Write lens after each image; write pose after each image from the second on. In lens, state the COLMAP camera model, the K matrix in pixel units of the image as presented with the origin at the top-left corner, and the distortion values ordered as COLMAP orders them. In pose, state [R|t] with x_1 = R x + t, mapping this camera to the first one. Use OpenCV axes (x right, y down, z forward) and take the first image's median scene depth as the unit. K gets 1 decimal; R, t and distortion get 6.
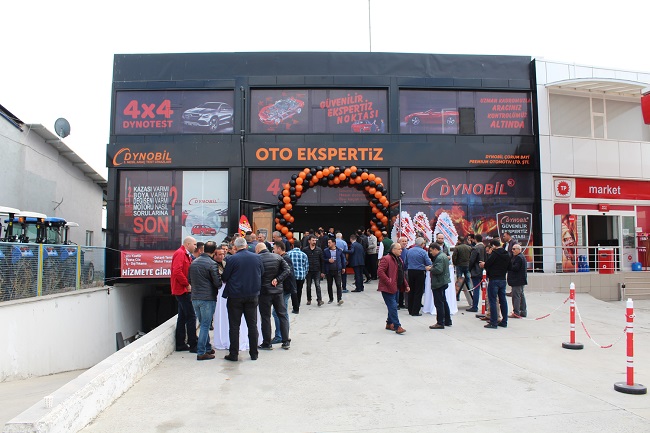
lens RADIAL K [[551.0, 0, 327.3], [0, 551.0, 212.2], [0, 0, 1]] dist [-0.120993, 0.068579]
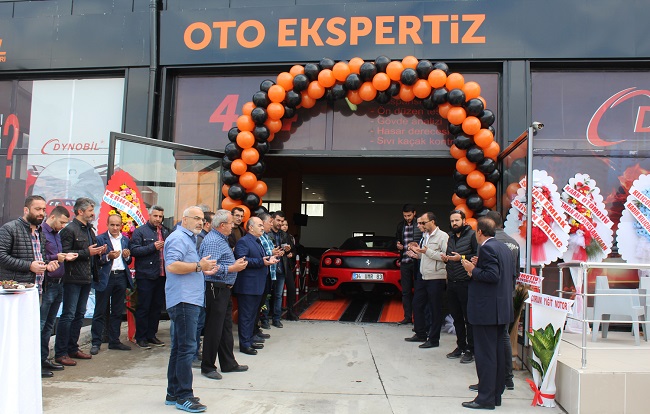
lens RADIAL K [[663.4, 0, 323.0], [0, 663.4, 211.3], [0, 0, 1]] dist [-0.096529, 0.000000]
pose [[0.984790, 0.016883, -0.172929, 0.069032], [-0.018036, 0.999824, -0.005098, 0.032060], [0.172812, 0.008140, 0.984921, 0.511540]]
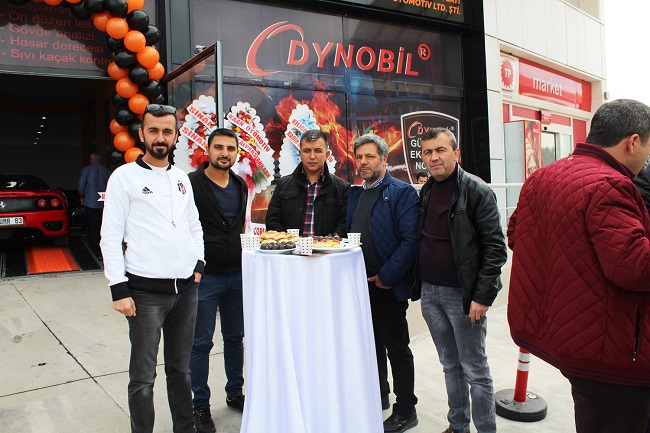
lens RADIAL K [[551.0, 0, 328.9], [0, 551.0, 219.5], [0, 0, 1]] dist [-0.120993, 0.068579]
pose [[0.874788, -0.049571, 0.481963, 0.030950], [-0.002390, 0.994299, 0.106604, 0.041262], [-0.484499, -0.094408, 0.869682, 0.626475]]
